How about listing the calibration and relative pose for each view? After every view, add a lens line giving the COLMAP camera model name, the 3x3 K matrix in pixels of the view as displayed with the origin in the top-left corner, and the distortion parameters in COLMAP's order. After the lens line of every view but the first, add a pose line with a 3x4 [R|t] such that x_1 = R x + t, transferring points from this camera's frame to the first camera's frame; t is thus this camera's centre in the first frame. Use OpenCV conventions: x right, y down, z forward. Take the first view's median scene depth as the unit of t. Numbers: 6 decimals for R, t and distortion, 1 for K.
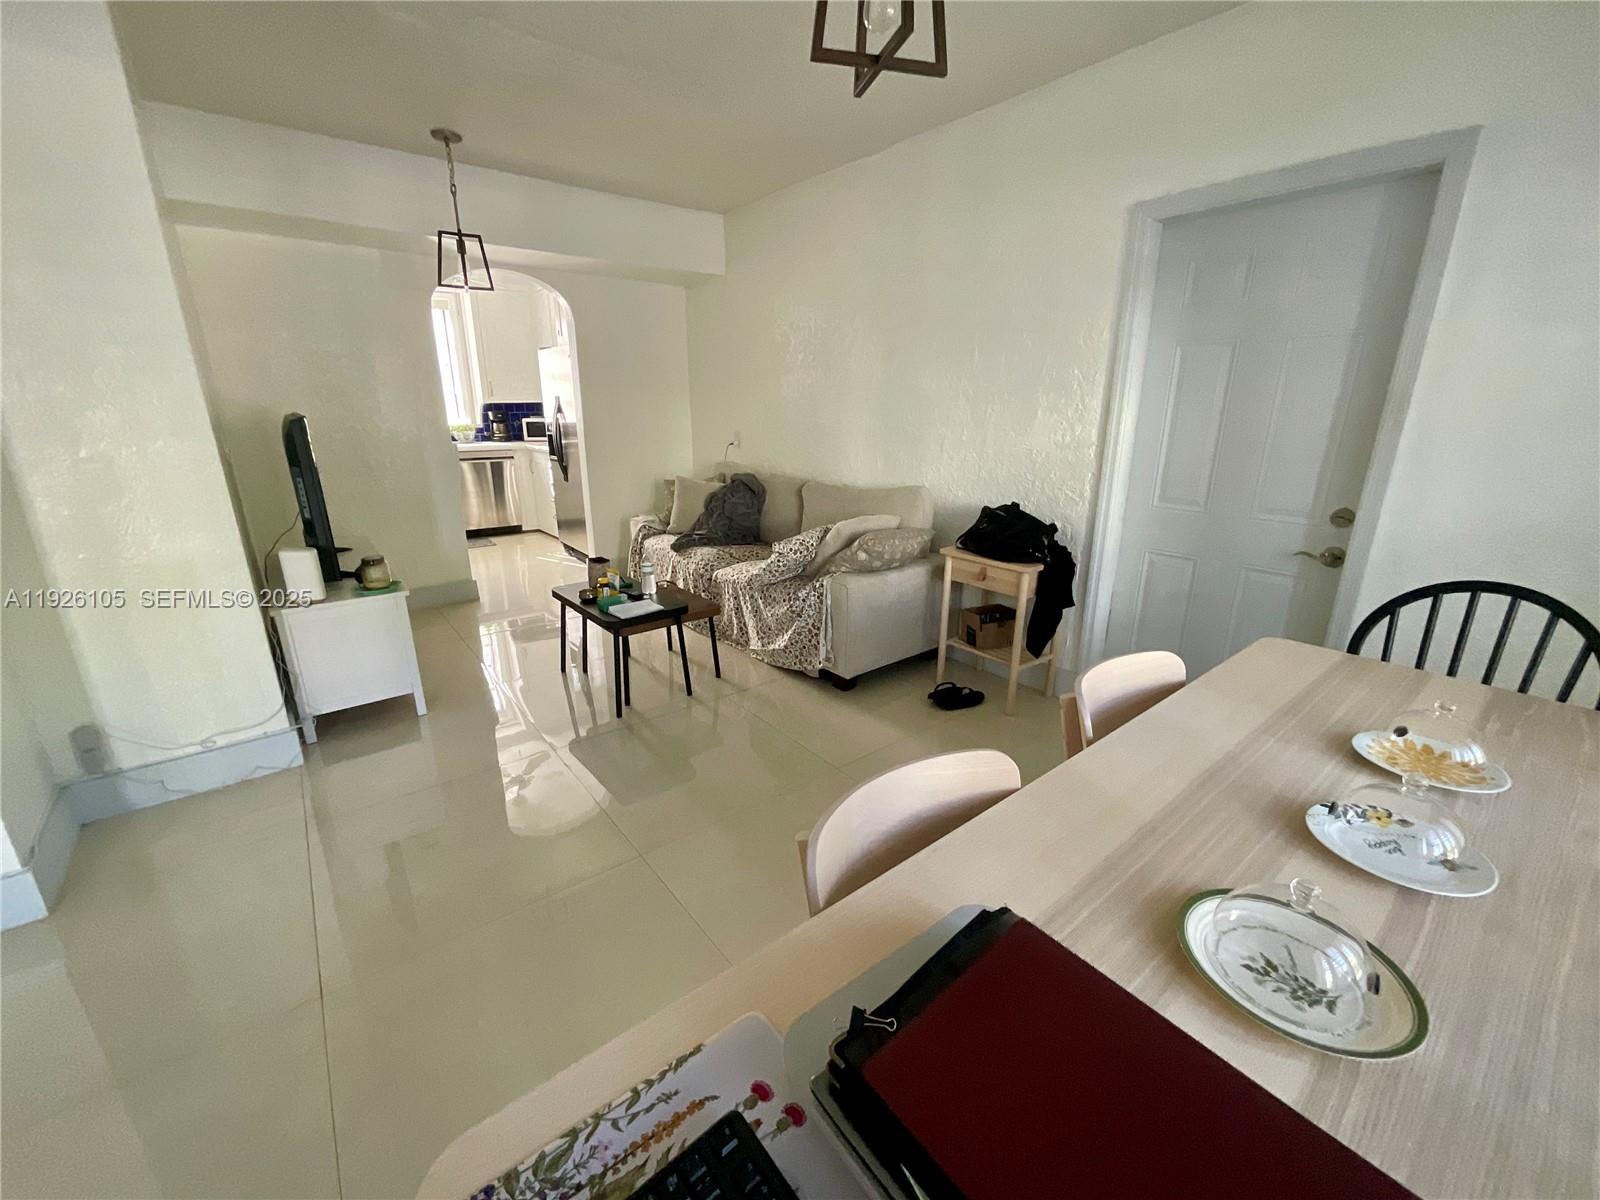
lens RADIAL K [[646.5, 0, 800.8], [0, 646.5, 590.3], [0, 0, 1]] dist [0.000459, -0.000605]
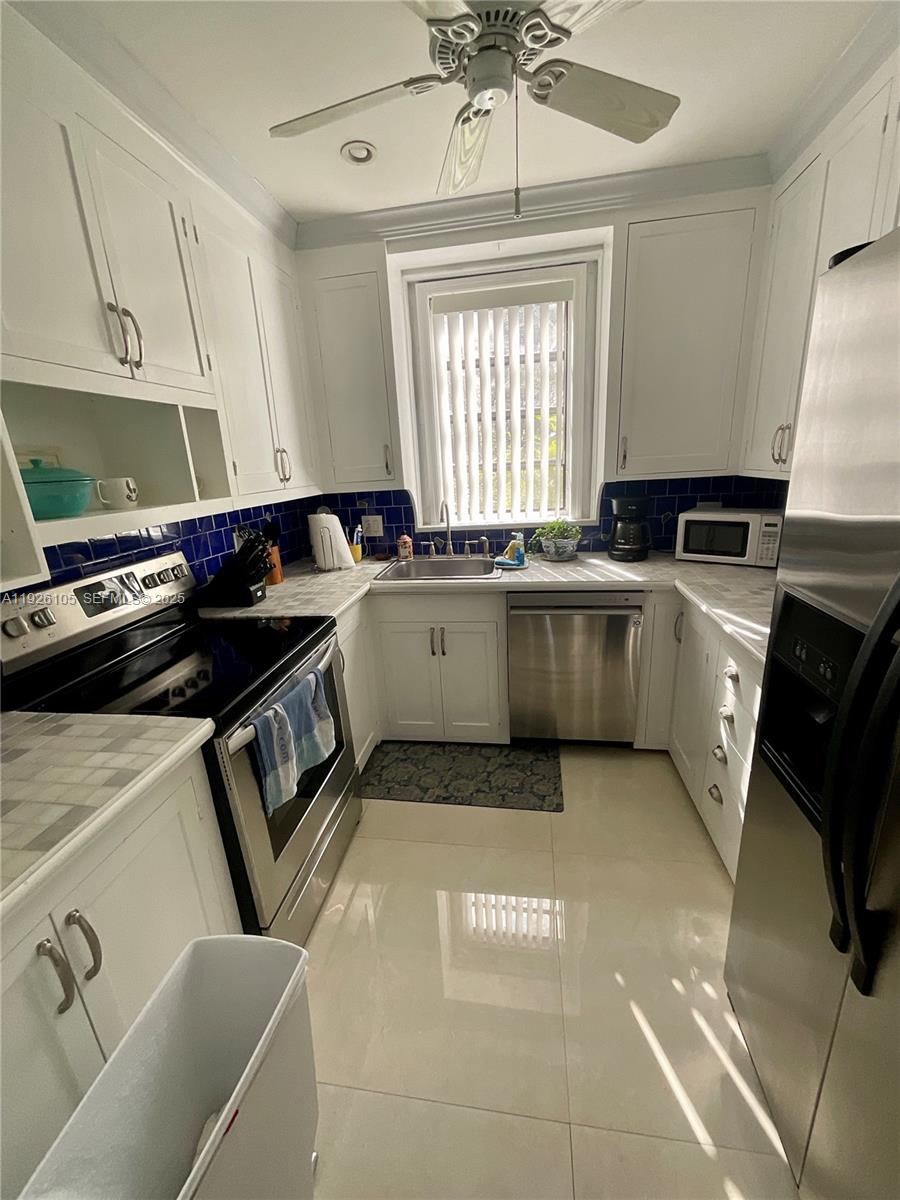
lens RADIAL K [[484.9, 0, 450.8], [0, 484.9, 600.3], [0, 0, 1]] dist [0.000459, -0.000605]
pose [[0.689173, 0.164851, -0.705595, -0.290159], [-0.151433, 0.985041, 0.082232, -0.209133], [0.708596, 0.050178, 0.703828, 0.648547]]
